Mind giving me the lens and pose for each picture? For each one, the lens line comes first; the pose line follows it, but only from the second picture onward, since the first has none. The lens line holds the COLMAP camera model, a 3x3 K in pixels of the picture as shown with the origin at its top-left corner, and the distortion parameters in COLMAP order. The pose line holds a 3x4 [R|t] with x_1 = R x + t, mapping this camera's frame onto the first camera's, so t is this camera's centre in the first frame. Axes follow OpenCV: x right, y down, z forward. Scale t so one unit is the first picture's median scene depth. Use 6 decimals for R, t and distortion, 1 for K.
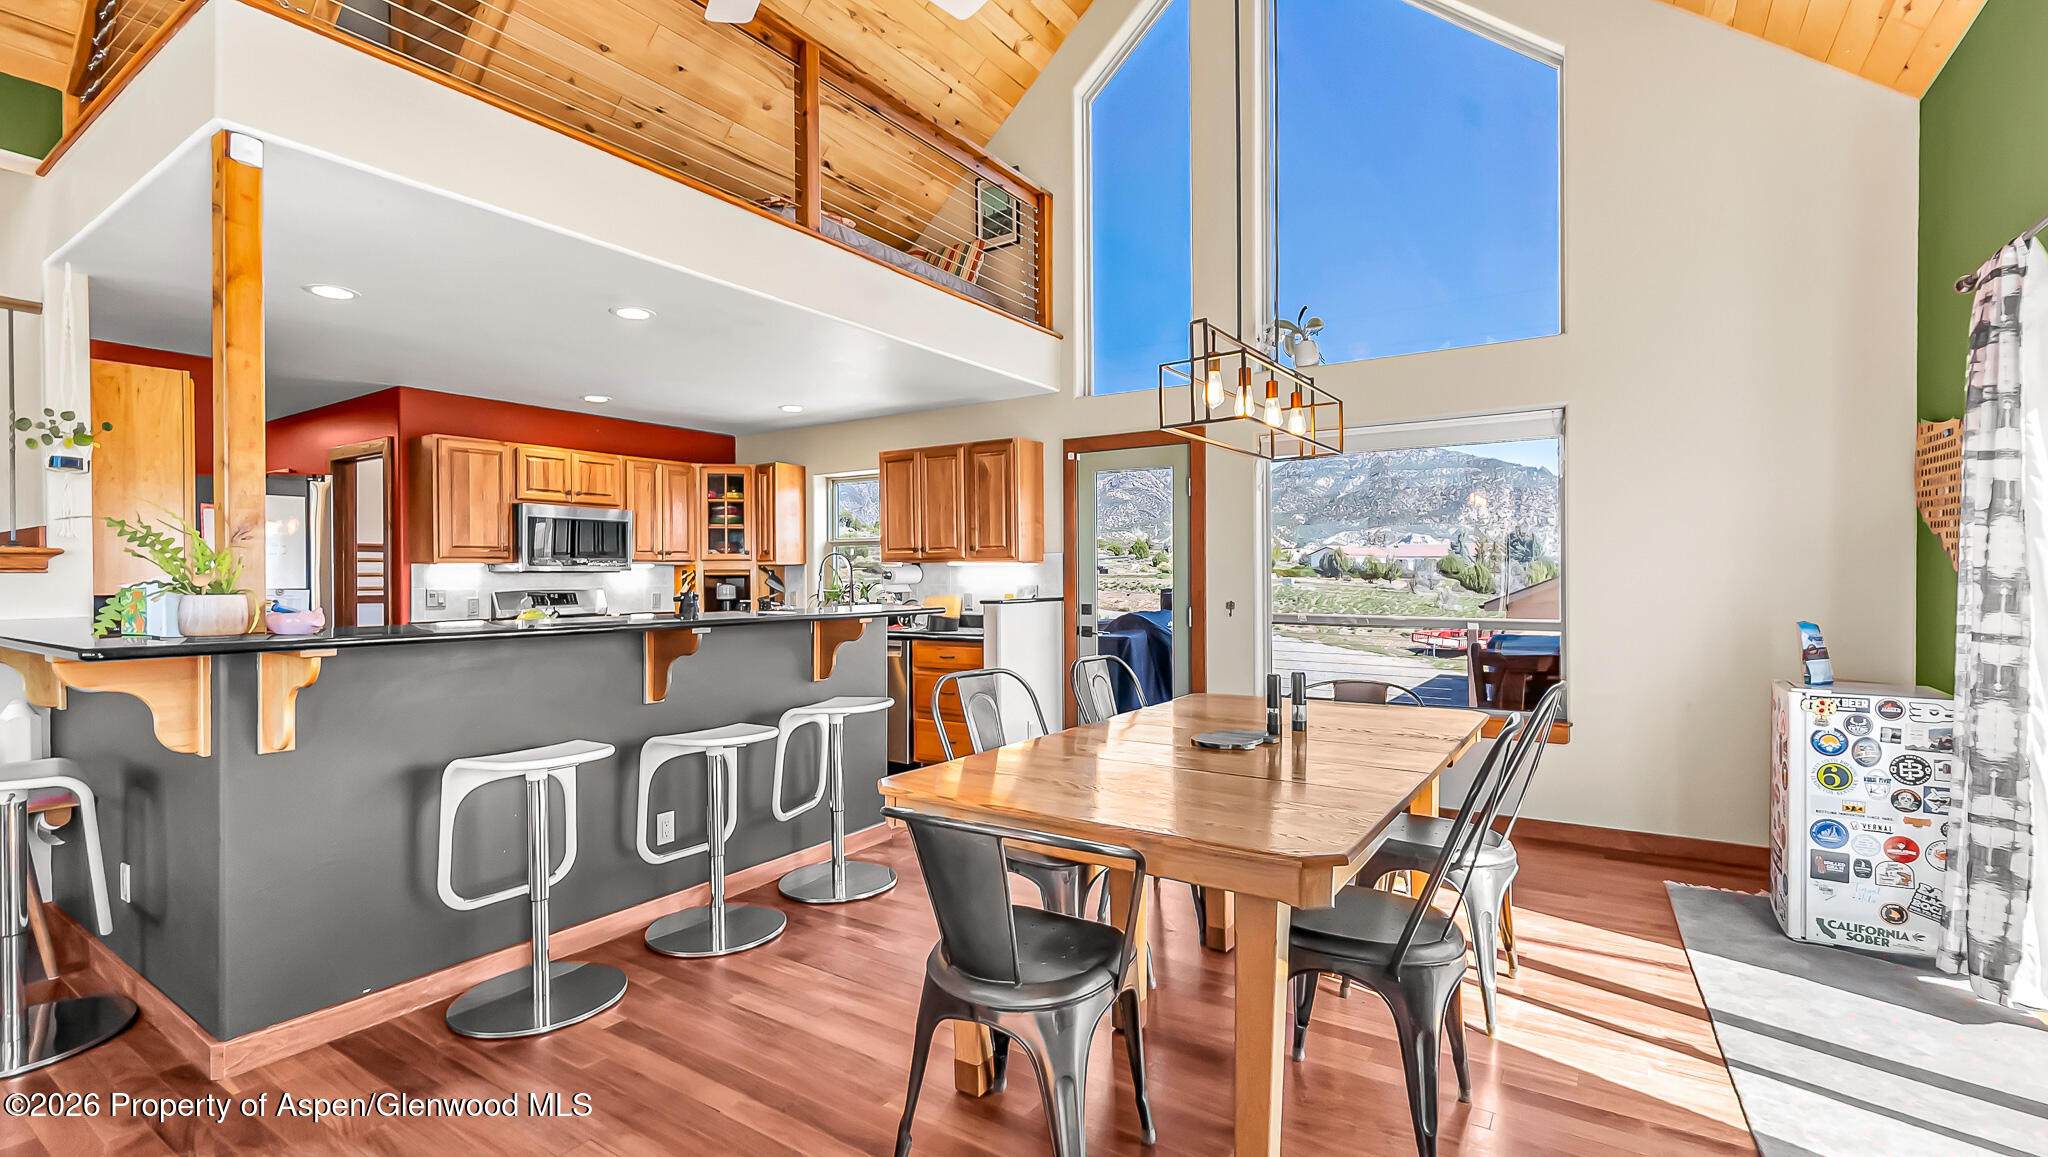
lens RADIAL K [[909.3, 0, 1020.8], [0, 909.3, 575.7], [0, 0, 1]] dist [-0.010031, 0.002220]
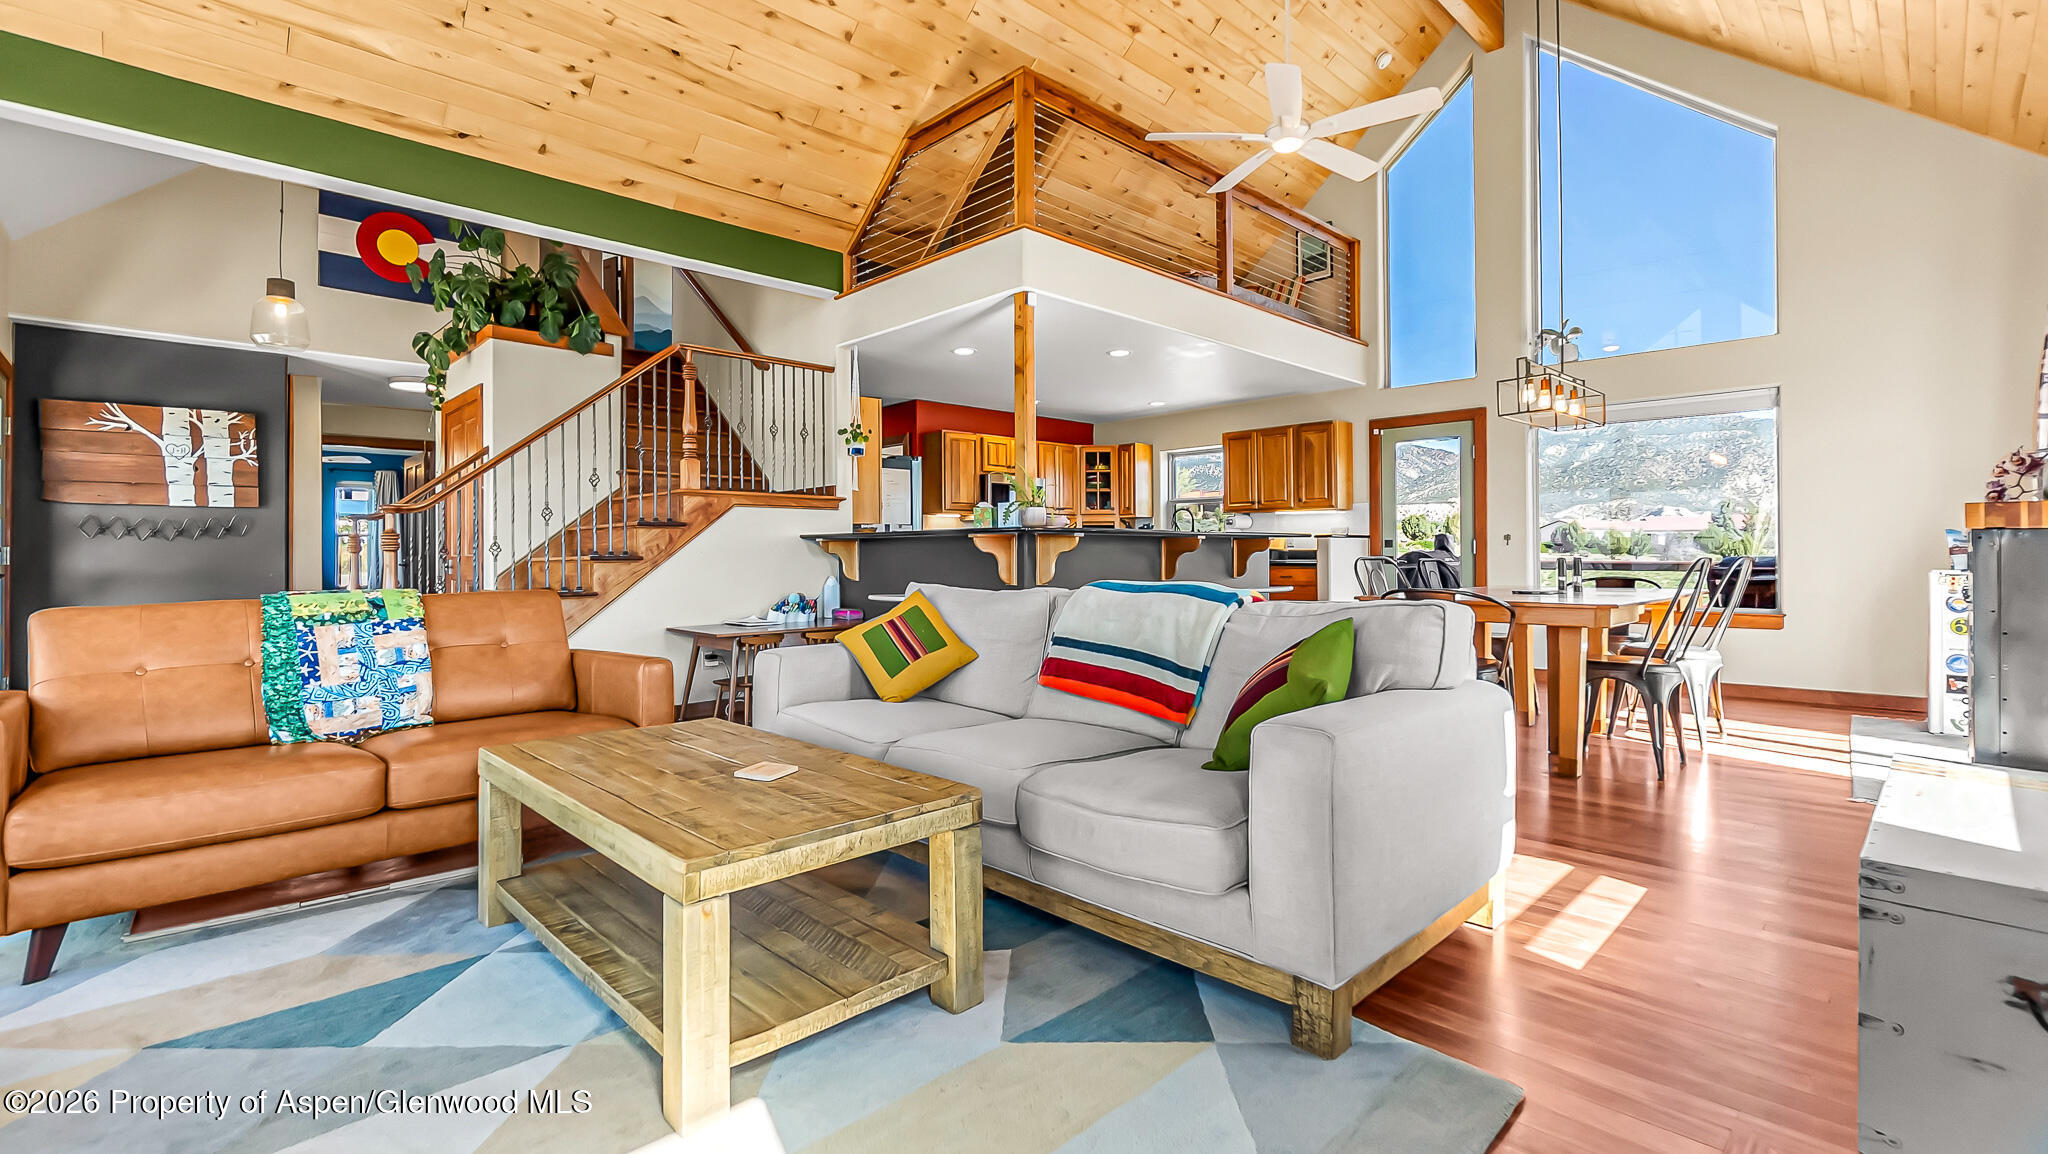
lens RADIAL K [[909.3, 0, 1009.5], [0, 909.3, 554.8], [0, 0, 1]] dist [-0.010031, 0.002220]
pose [[0.976146, -0.001223, -0.217111, -0.180140], [0.001202, 0.999999, -0.000226, 0.051331], [0.217111, -0.000040, 0.976147, -0.438569]]
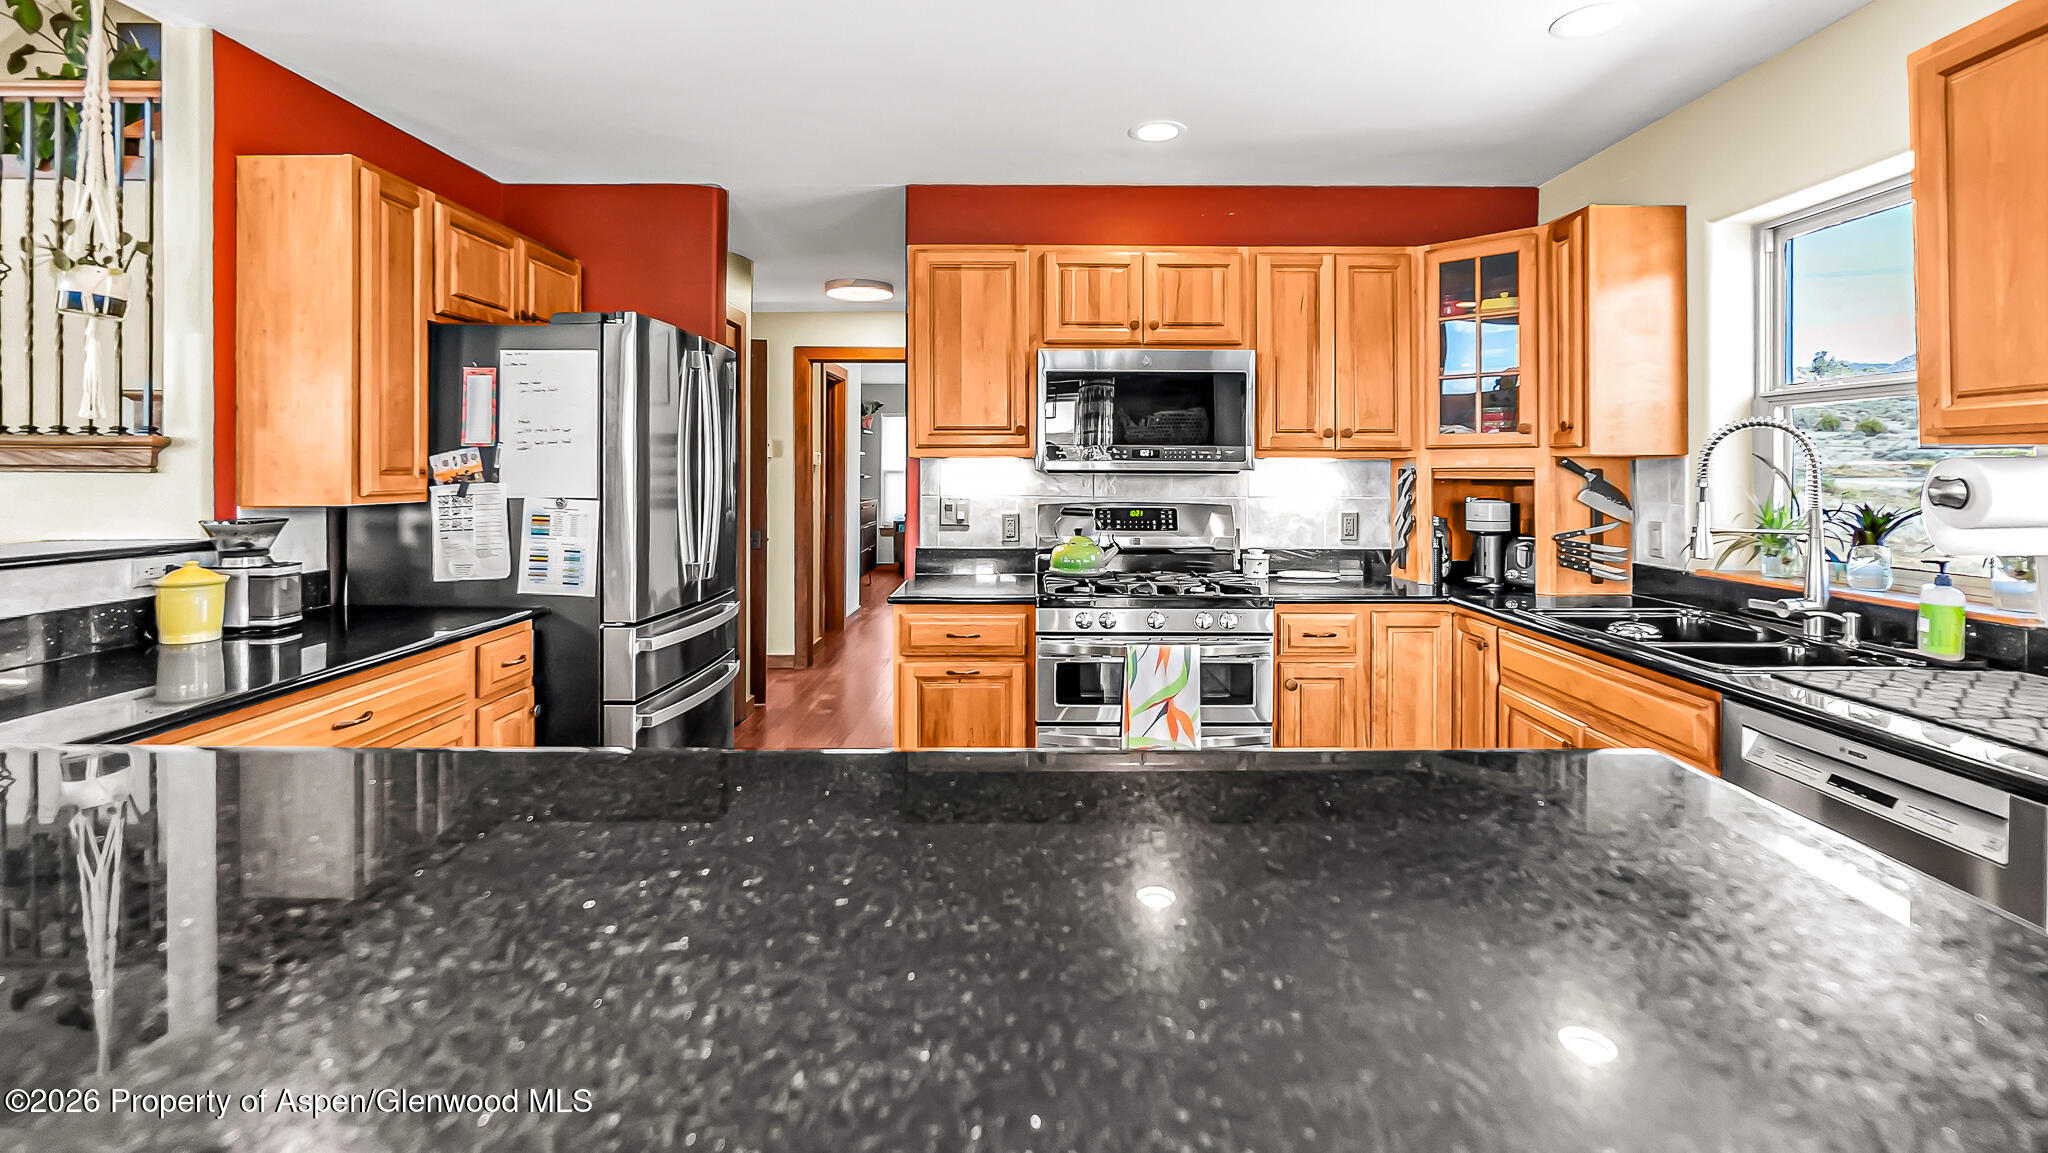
lens RADIAL K [[936.0, 0, 1066.2], [0, 936.0, 466.5], [0, 0, 1]] dist [-0.002728, -0.000227]
pose [[0.555729, 0.001956, -0.831361, -0.057412], [-0.006807, 0.999974, -0.002197, -0.005567], [0.831336, 0.006880, 0.555728, 0.656649]]
